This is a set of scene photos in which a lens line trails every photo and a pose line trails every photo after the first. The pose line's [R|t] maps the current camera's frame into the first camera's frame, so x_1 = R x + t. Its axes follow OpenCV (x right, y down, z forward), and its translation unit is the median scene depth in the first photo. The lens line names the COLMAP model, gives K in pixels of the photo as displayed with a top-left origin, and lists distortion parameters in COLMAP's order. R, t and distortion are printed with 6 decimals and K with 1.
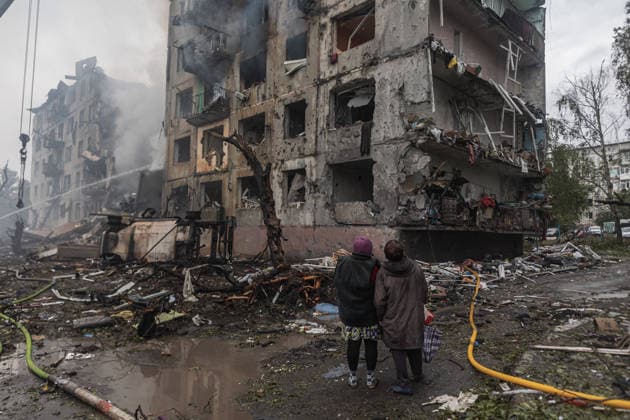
lens RADIAL K [[424.2, 0, 309.8], [0, 424.2, 212.1], [0, 0, 1]] dist [0.007167, 0.000862]
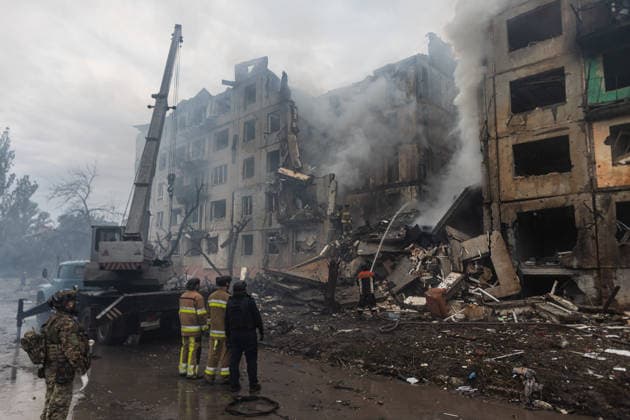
lens RADIAL K [[424.1, 0, 303.0], [0, 424.1, 215.2], [0, 0, 1]] dist [0.006700, 0.002371]
pose [[0.999757, -0.002615, 0.021906, -0.933673], [0.004145, 0.997534, -0.070056, -0.003997], [-0.021668, 0.070130, 0.997302, 0.415485]]
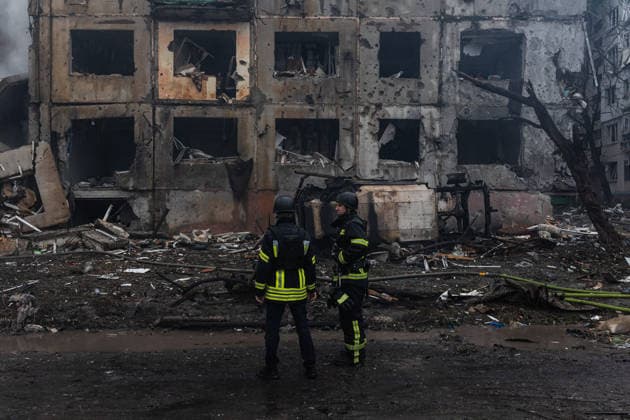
lens RADIAL K [[602.9, 0, 311.1], [0, 602.9, 211.2], [0, 0, 1]] dist [0.002307, -0.010688]
pose [[0.690184, -0.024298, 0.723226, -0.911856], [-0.032492, 0.997387, 0.064517, 0.003778], [-0.722904, -0.068028, 0.687591, 0.313136]]
